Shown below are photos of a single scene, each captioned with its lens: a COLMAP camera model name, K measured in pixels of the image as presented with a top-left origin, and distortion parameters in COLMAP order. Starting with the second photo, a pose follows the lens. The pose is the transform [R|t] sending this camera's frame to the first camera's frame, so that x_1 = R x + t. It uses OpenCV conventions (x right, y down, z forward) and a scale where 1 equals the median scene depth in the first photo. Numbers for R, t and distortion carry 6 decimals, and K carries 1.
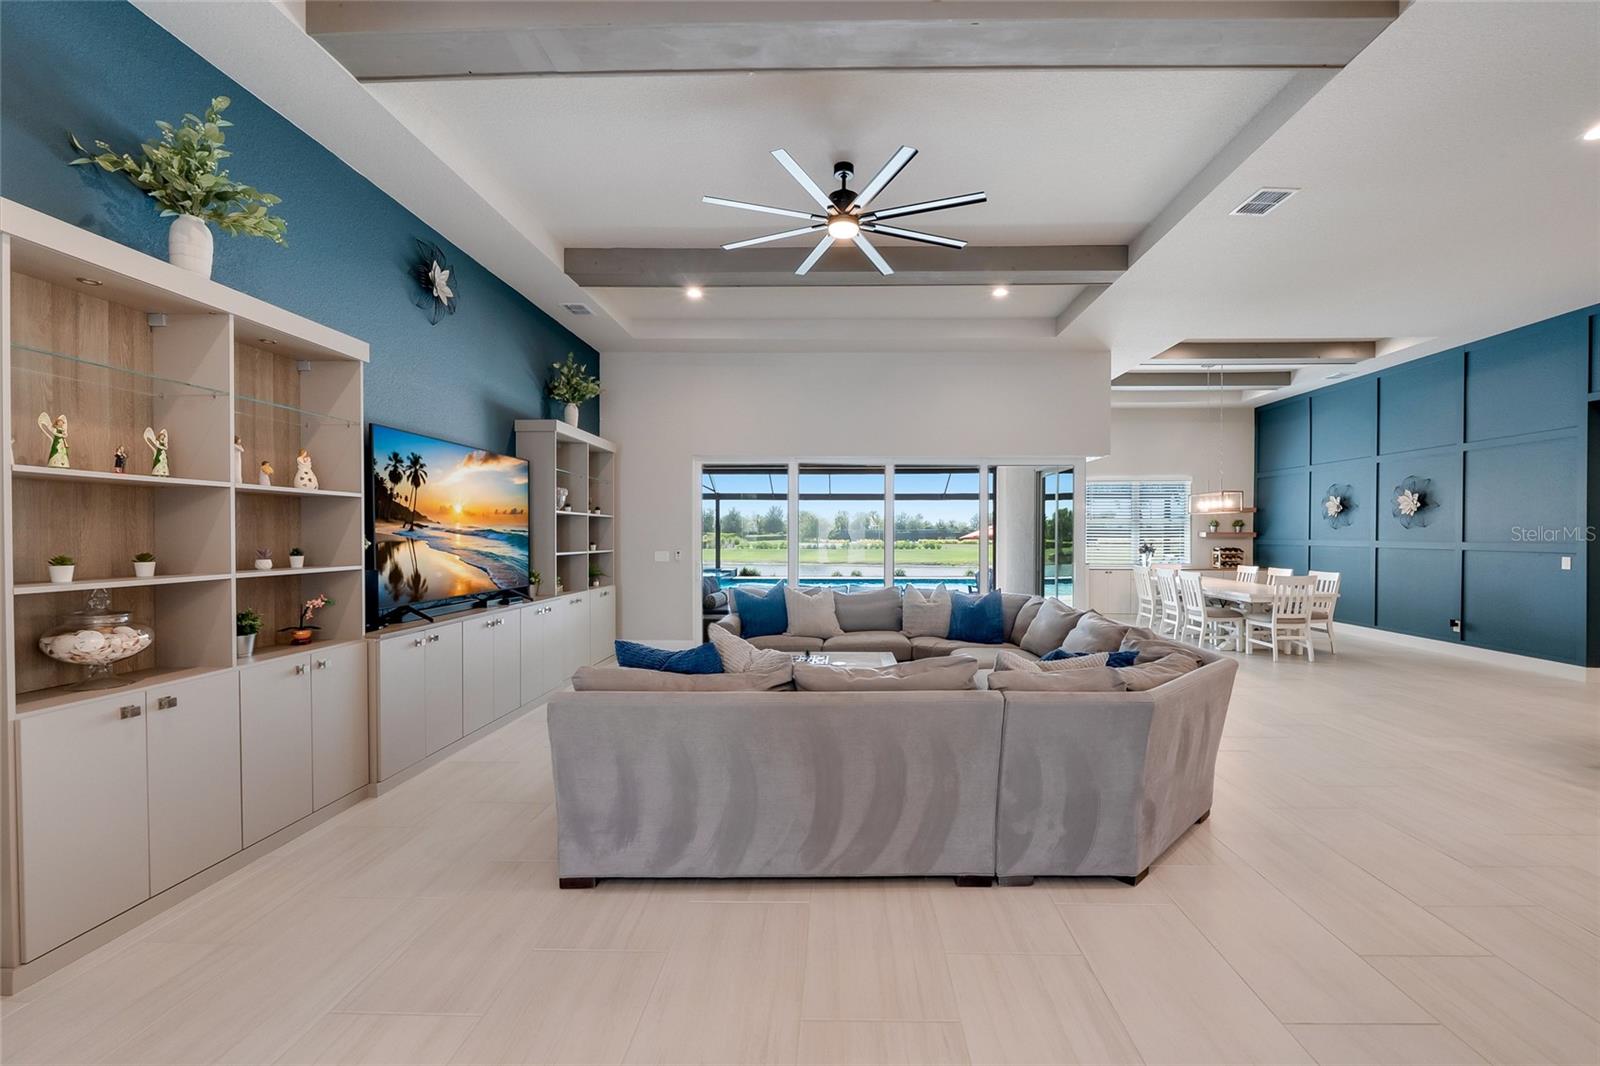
lens RADIAL K [[665.0, 0, 830.2], [0, 665.0, 542.1], [0, 0, 1]] dist [-0.011476, 0.000076]
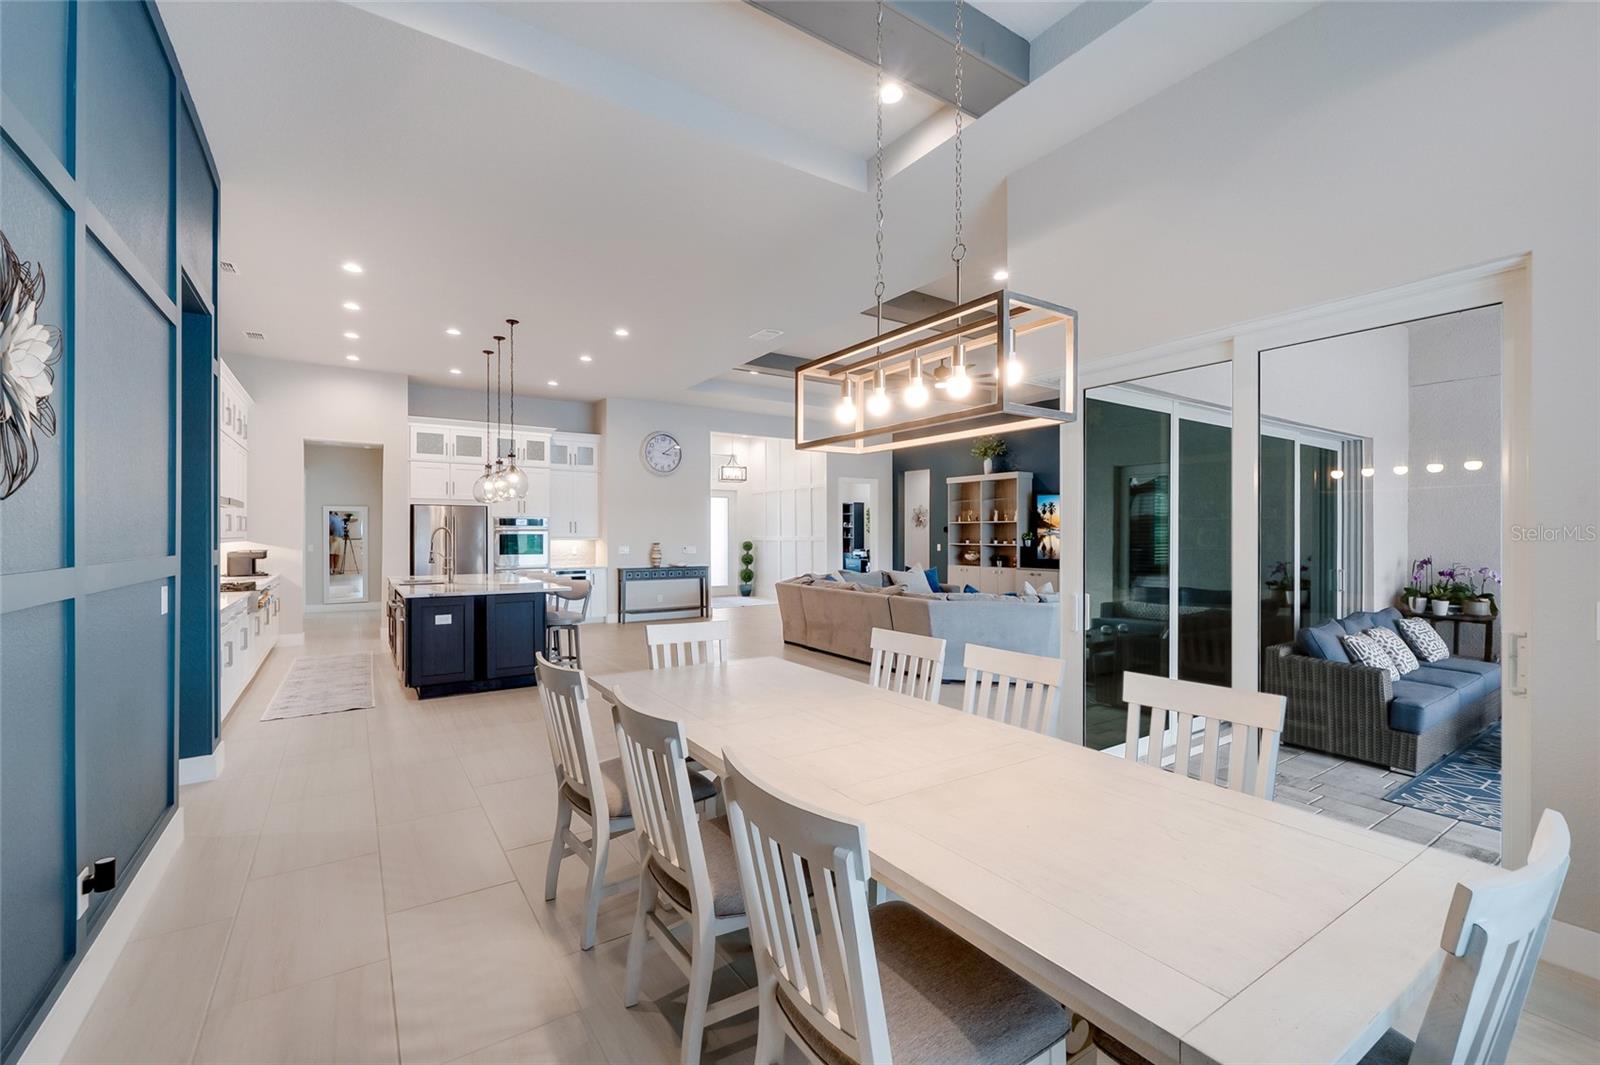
lens RADIAL K [[677.7, 0, 792.9], [0, 677.7, 531.0], [0, 0, 1]] dist [0.003097, 0.000278]
pose [[-0.826468, -0.001484, -0.562981, 1.258990], [-0.006156, 0.999961, 0.006402, -0.026101], [0.562950, 0.008756, -0.826445, 1.972223]]
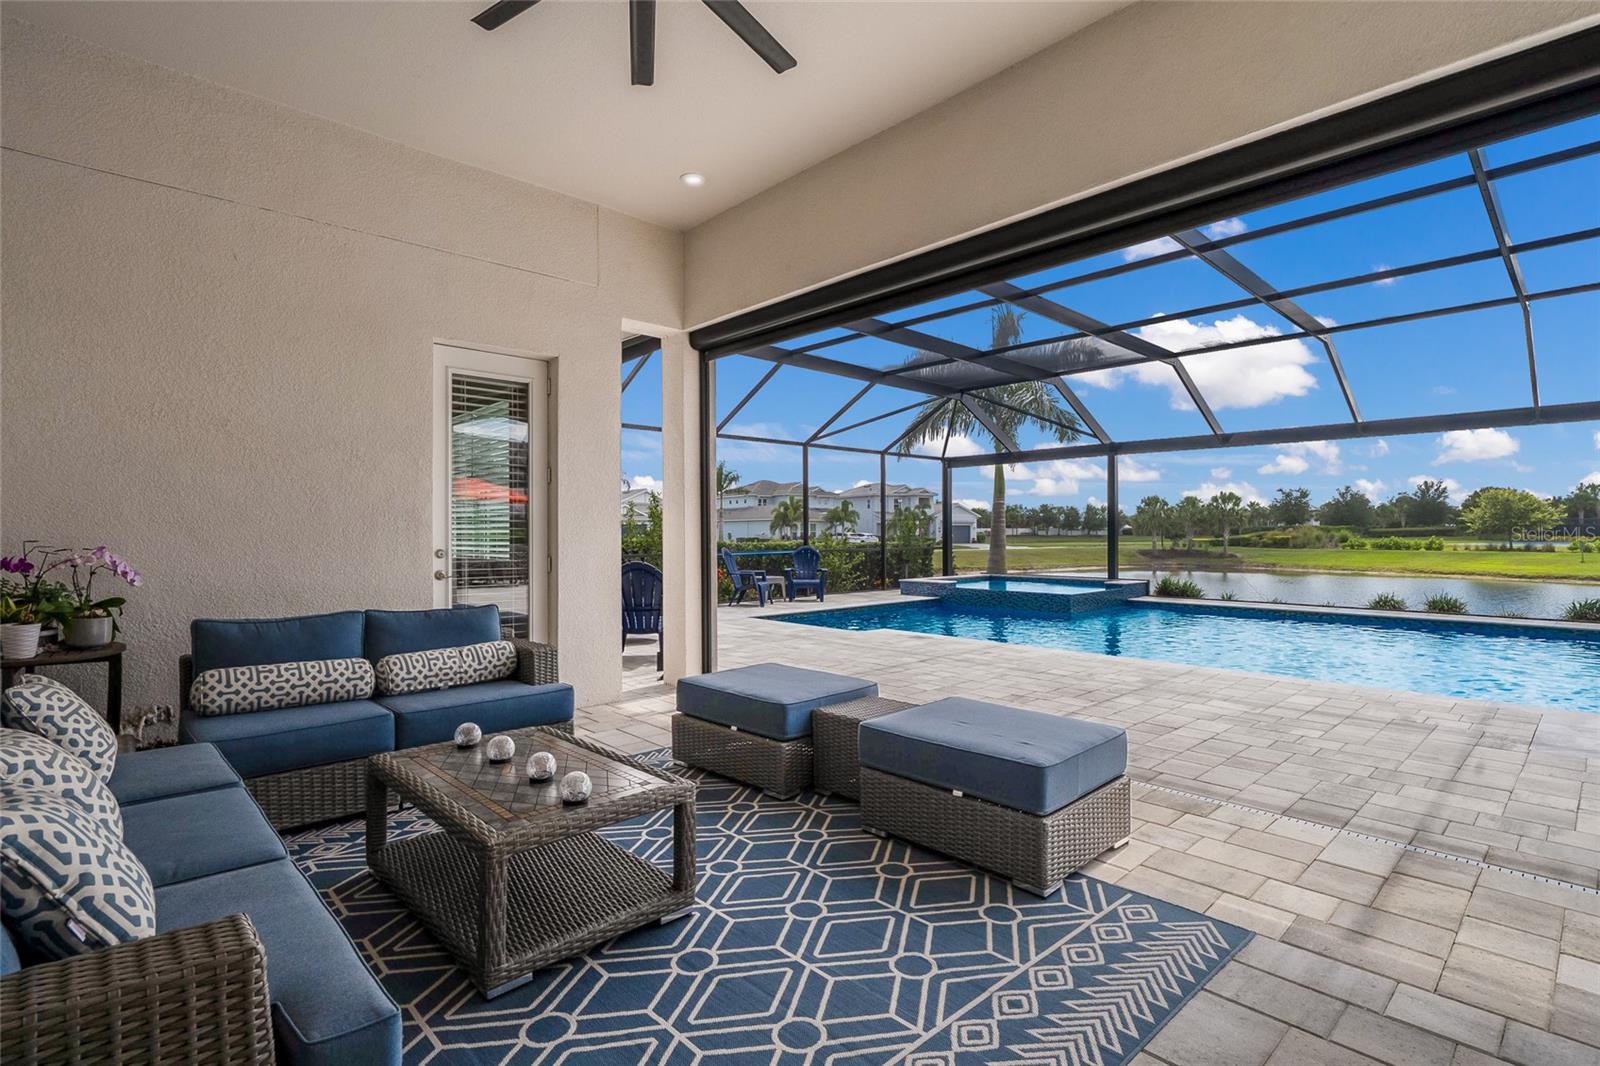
lens RADIAL K [[764.2, 0, 800.0], [0, 764.2, 533.0], [0, 0, 1]] dist [0.002845, 0.000265]
pose [[0.696496, 0.000913, -0.717560, 0.466134], [-0.006410, 0.999967, -0.004950, 0.026435], [0.717532, 0.008047, 0.696479, 1.646982]]
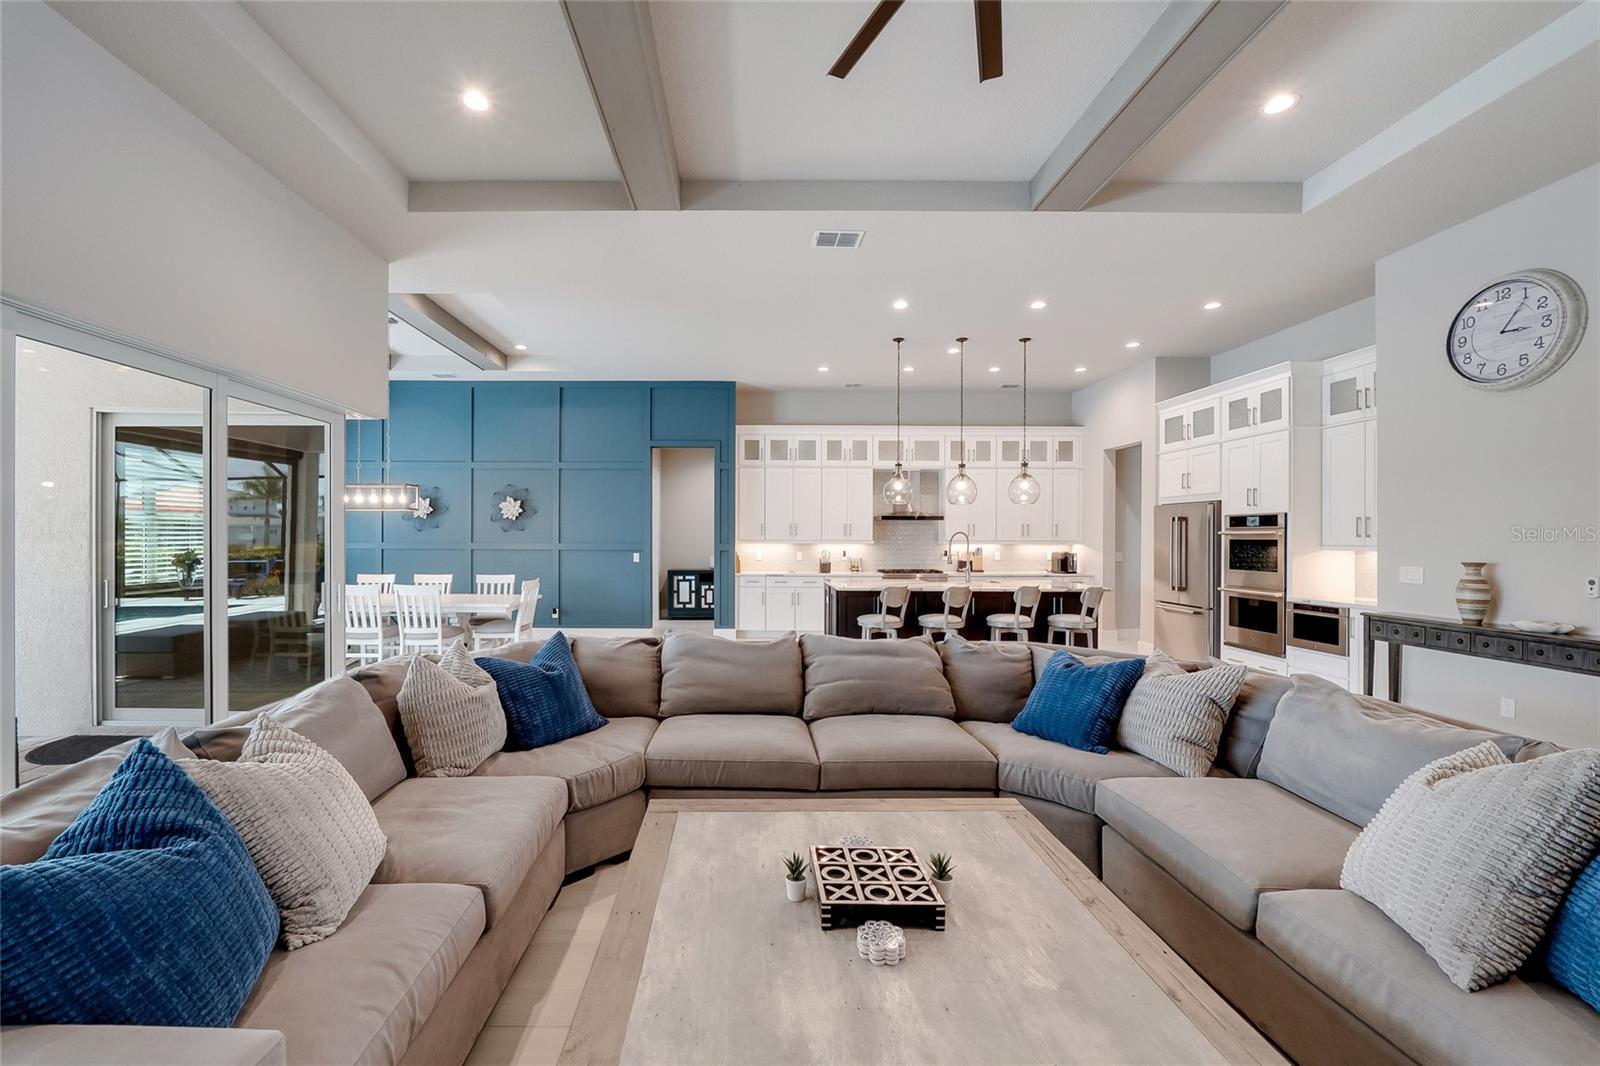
lens RADIAL K [[659.3, 0, 753.5], [0, 659.3, 537.1], [0, 0, 1]] dist [-0.002679, 0.000481]
pose [[-0.019540, -0.000448, 0.999809, -0.359981], [0.008552, 0.999963, 0.000615, -0.012982], [-0.999772, 0.008563, -0.019535, 0.919524]]
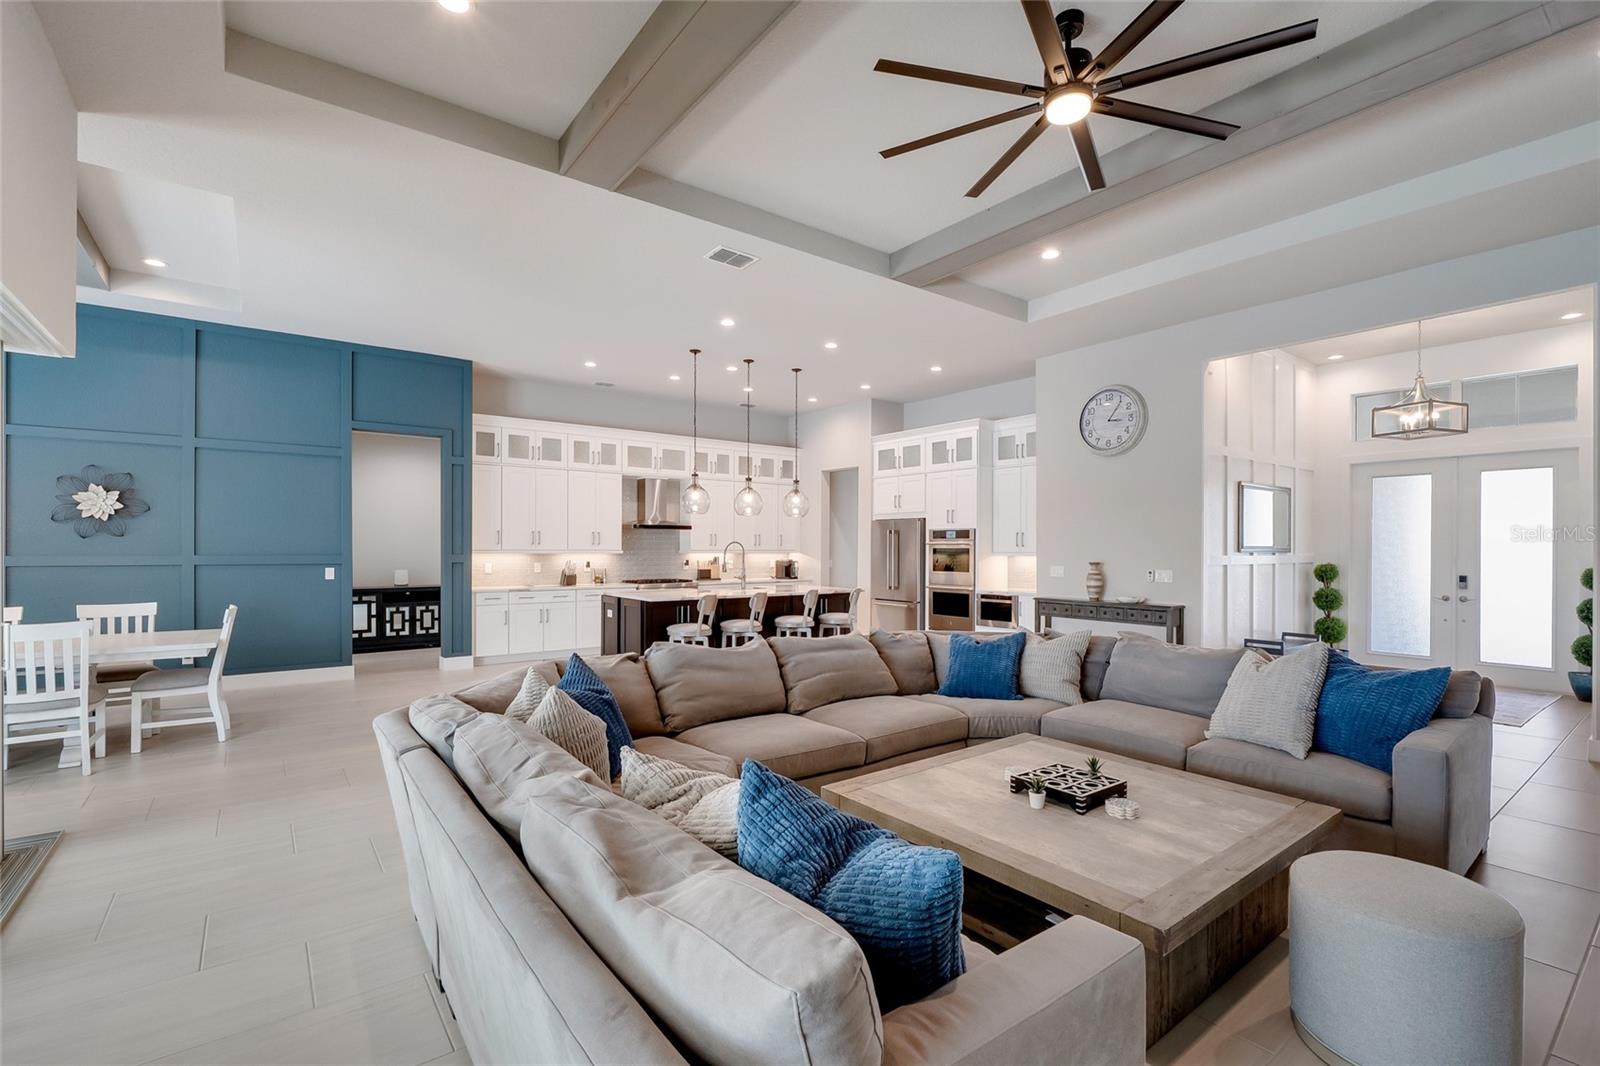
lens RADIAL K [[716.8, 0, 802.9], [0, 716.8, 548.9], [0, 0, 1]] dist [-0.000111, -0.005041]
pose [[-0.621148, -0.002417, 0.783689, -0.315709], [0.006633, 0.999943, 0.008342, -0.015528], [-0.783665, 0.010379, -0.621097, 1.343302]]
